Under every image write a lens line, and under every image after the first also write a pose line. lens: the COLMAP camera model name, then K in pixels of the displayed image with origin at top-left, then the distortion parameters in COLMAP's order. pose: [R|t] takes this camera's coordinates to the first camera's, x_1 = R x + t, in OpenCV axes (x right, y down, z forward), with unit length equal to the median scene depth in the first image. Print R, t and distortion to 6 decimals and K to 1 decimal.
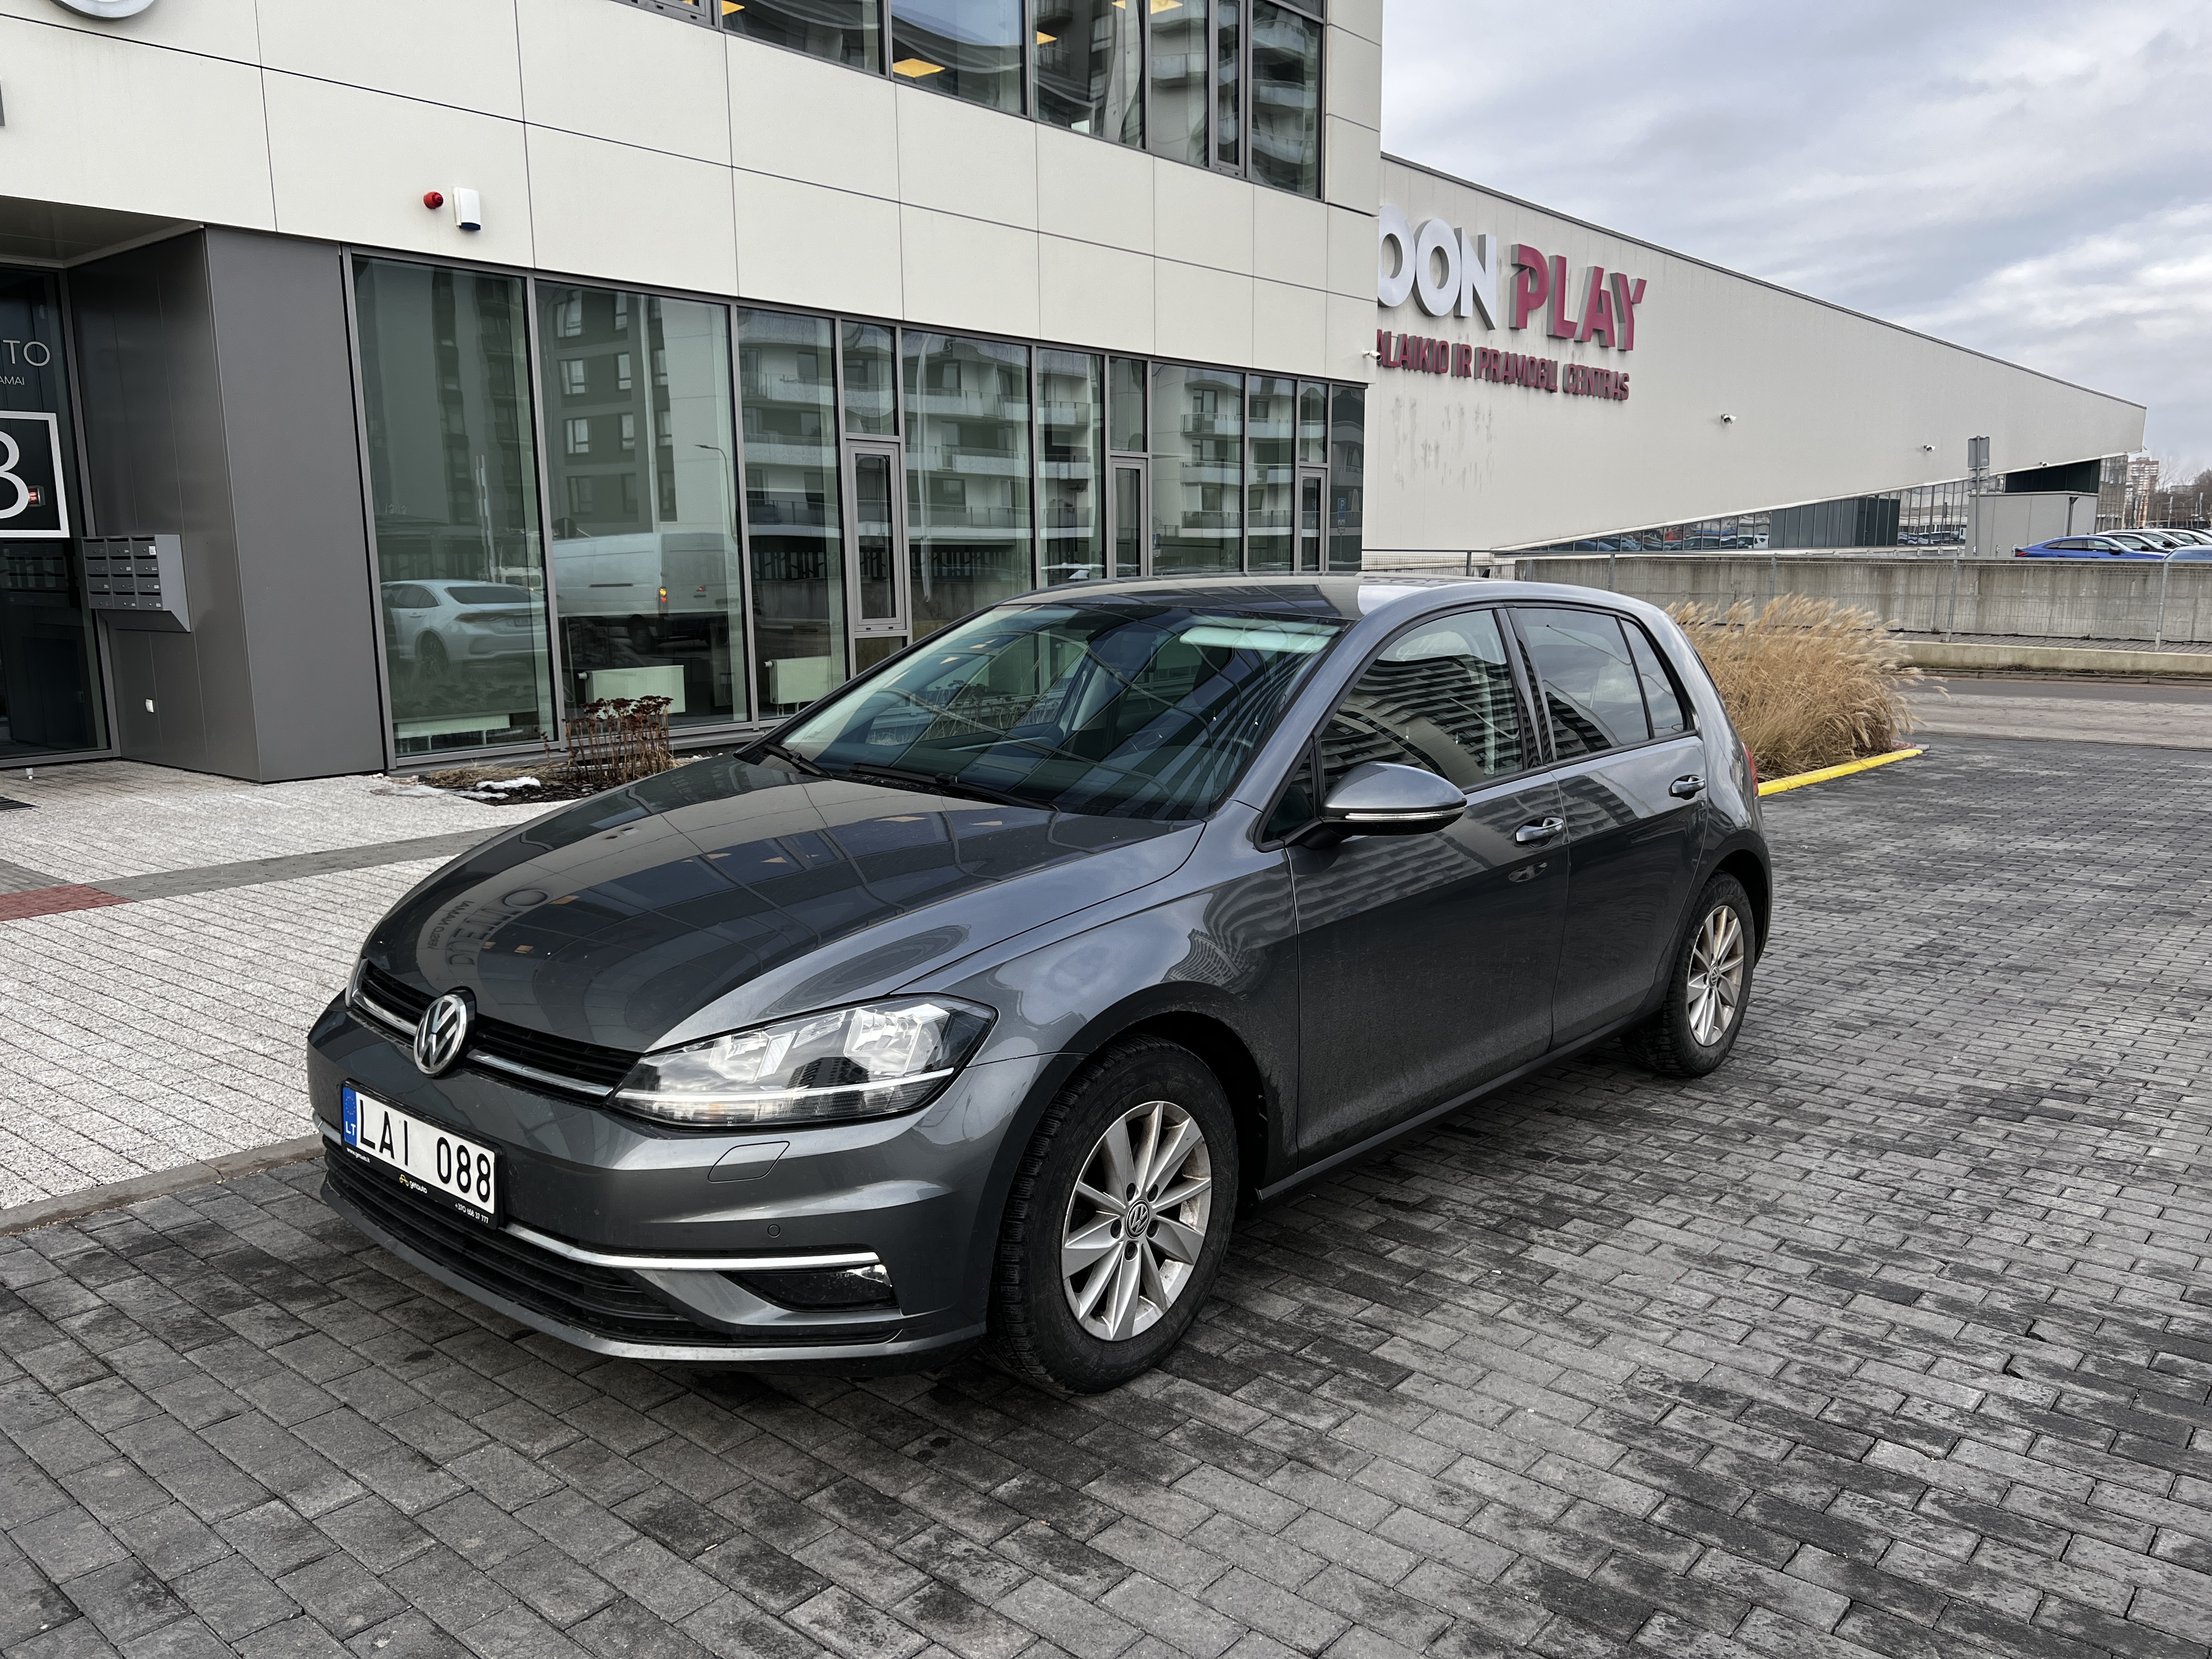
lens RADIAL K [[1644.0, 0, 1106.0], [0, 1644.0, 829.5], [0, 0, 1]] dist [0.038942, -0.047915]
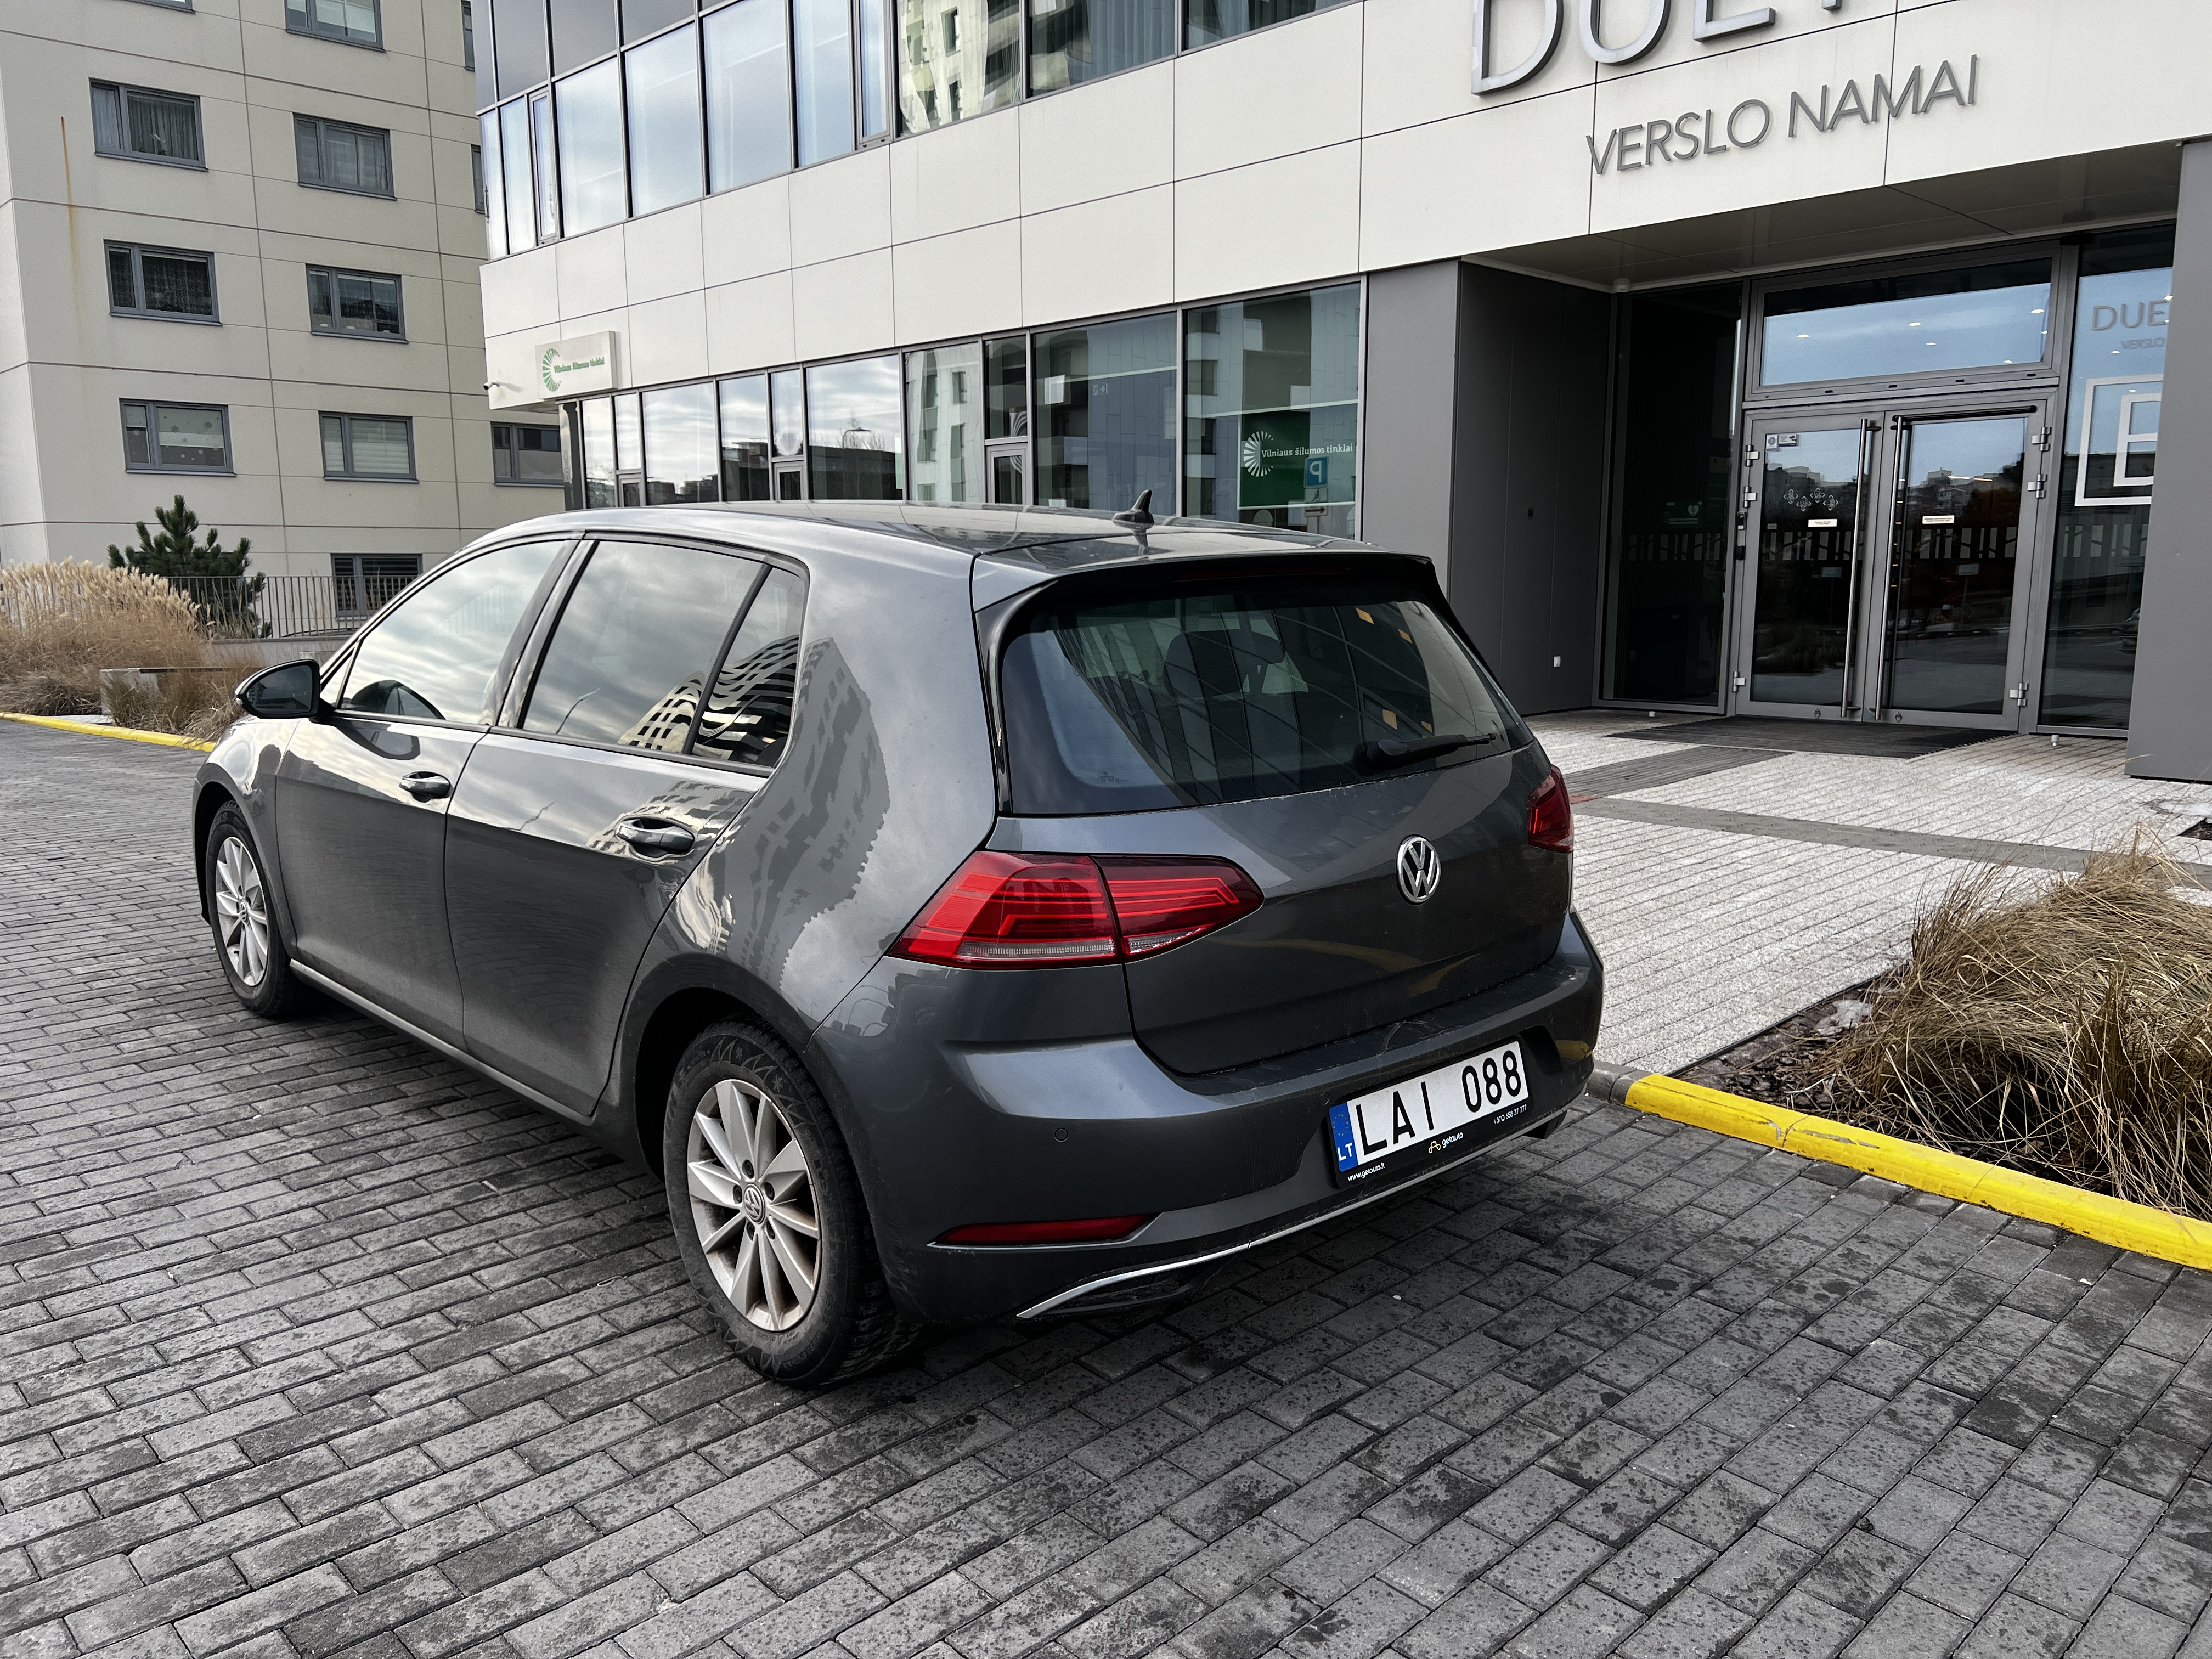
lens RADIAL K [[1644.0, 0, 1106.0], [0, 1644.0, 829.5], [0, 0, 1]] dist [0.038942, -0.047915]
pose [[-0.097865, 0.164929, -0.981438, 1.017149], [-0.159785, 0.970774, 0.179070, -0.175780], [0.982289, 0.174343, -0.068651, 1.305211]]
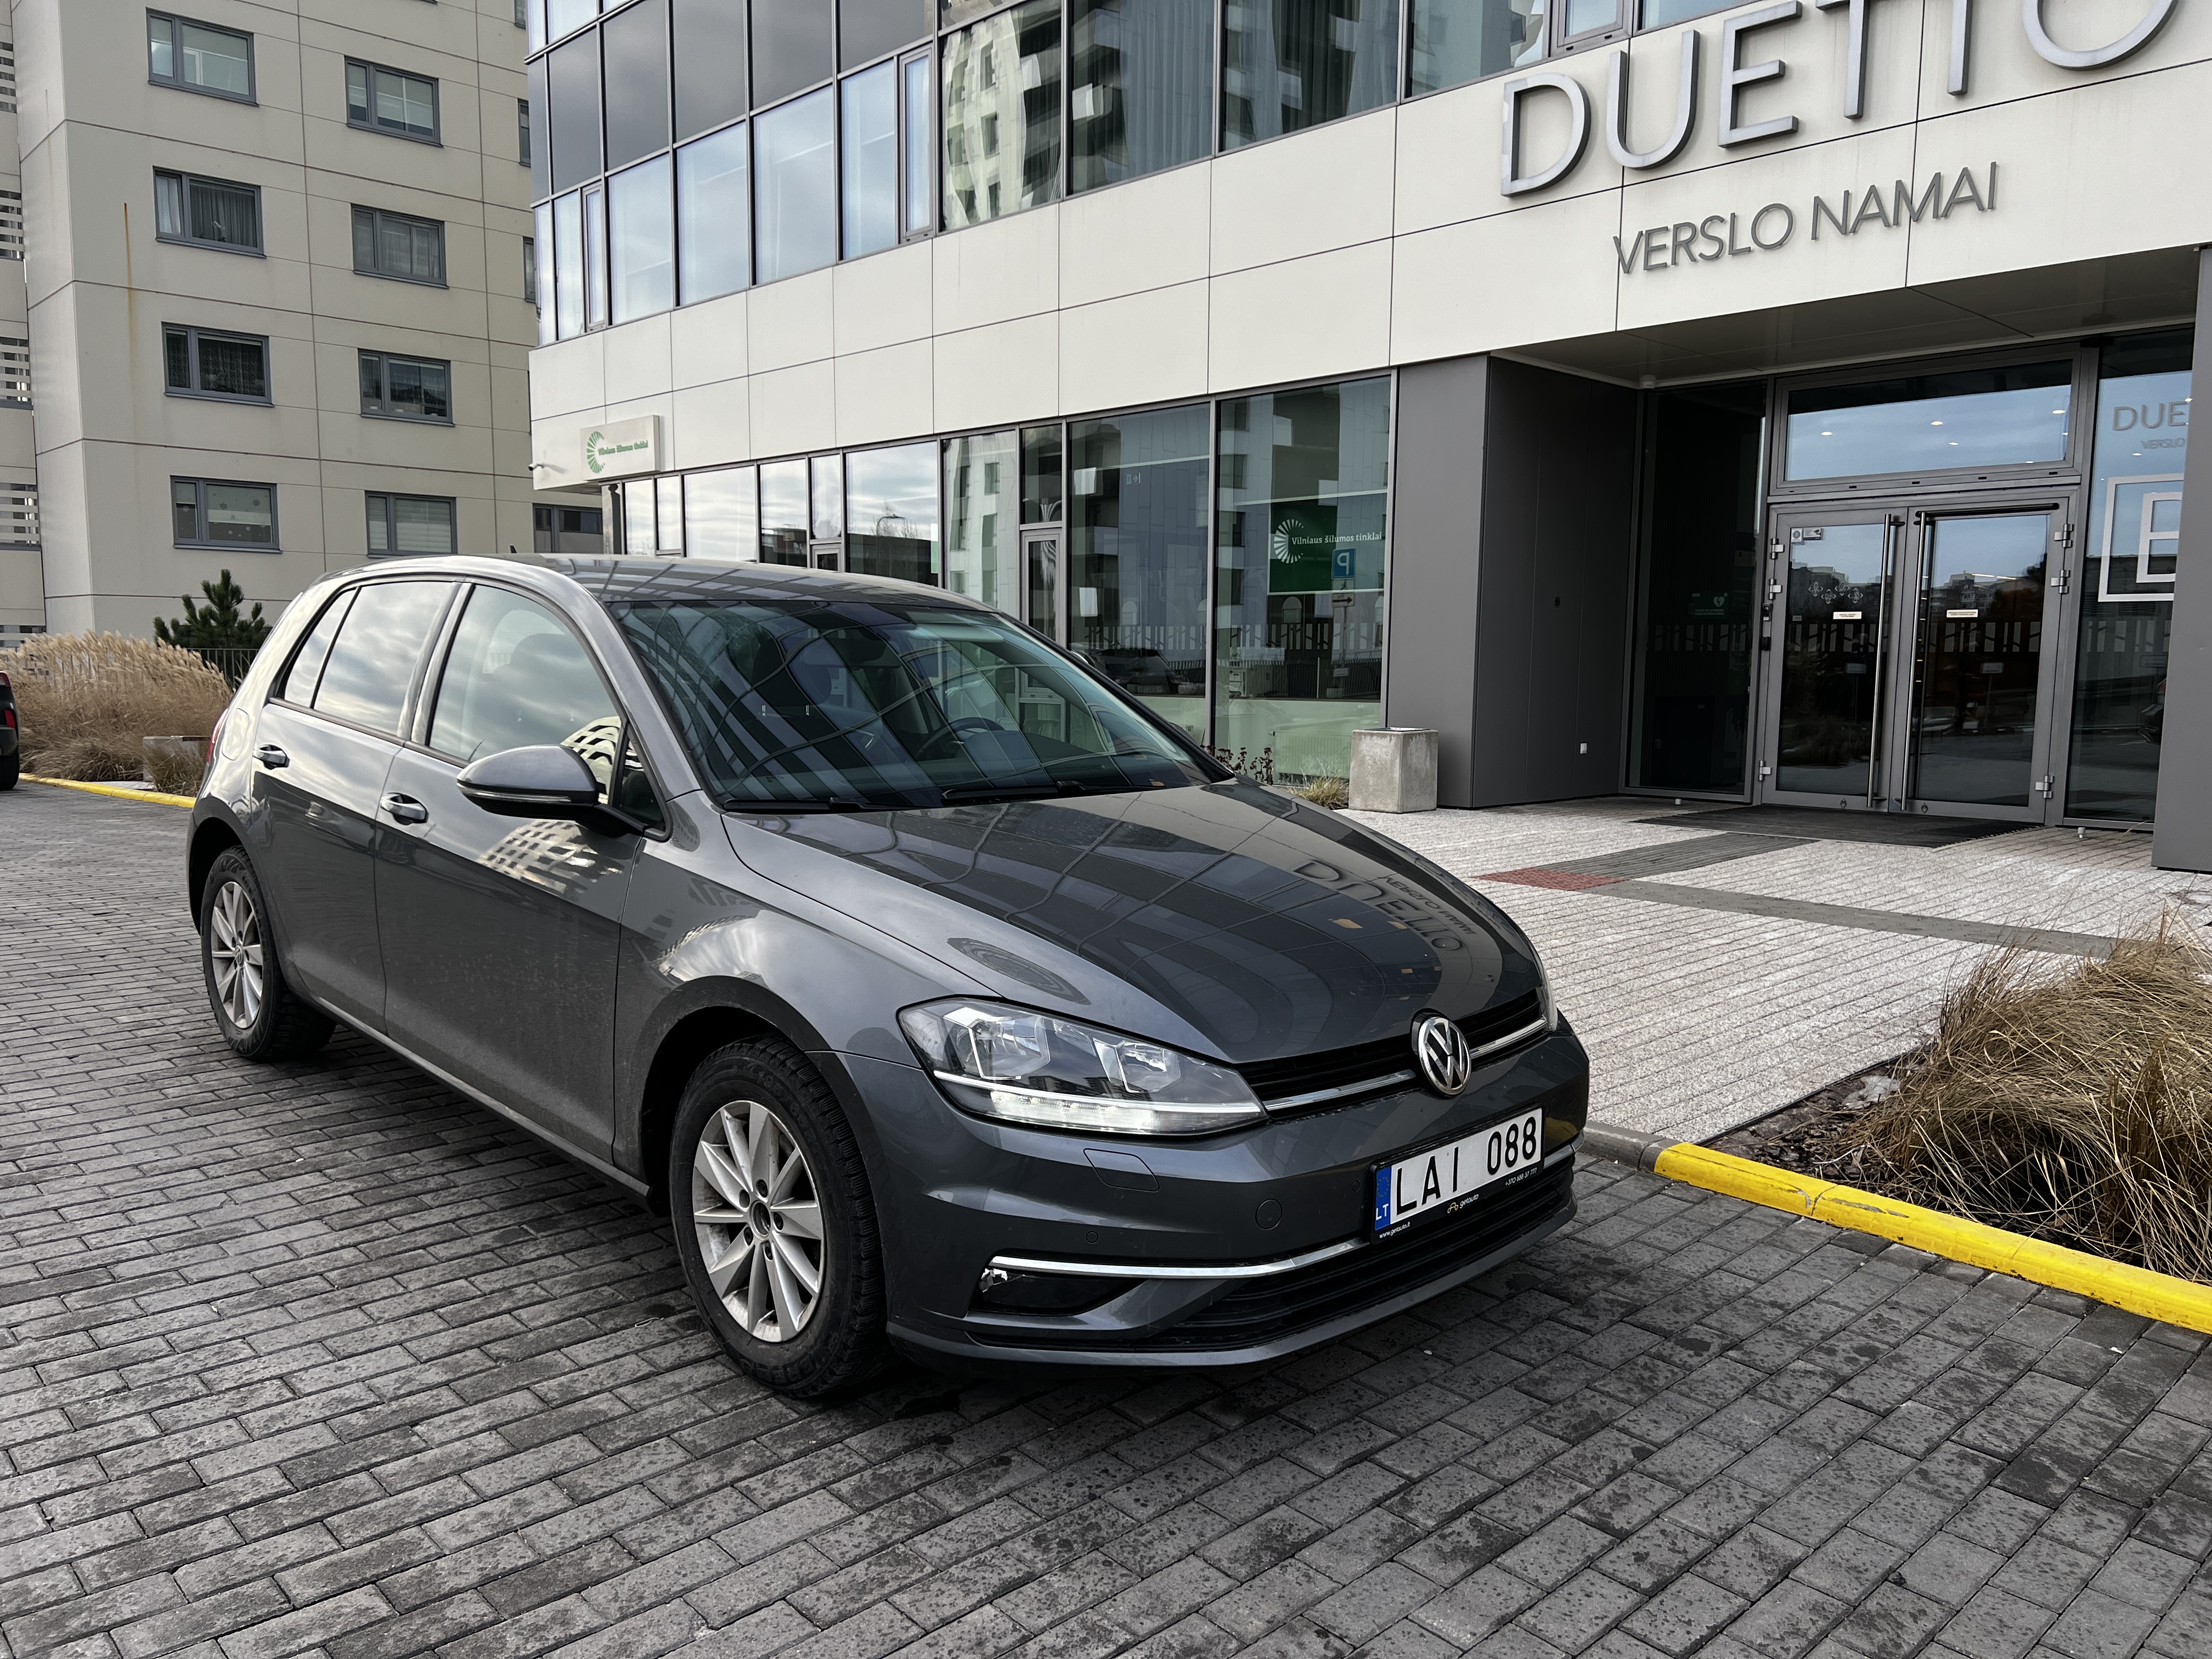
lens RADIAL K [[1640.3, 0, 1116.6], [0, 1640.3, 833.5], [0, 0, 1]] dist [0.041726, -0.050540]
pose [[-0.108516, 0.114208, -0.987512, 1.034195], [-0.173716, 0.975915, 0.131956, -0.162745], [0.978799, 0.185866, -0.086062, 1.302426]]
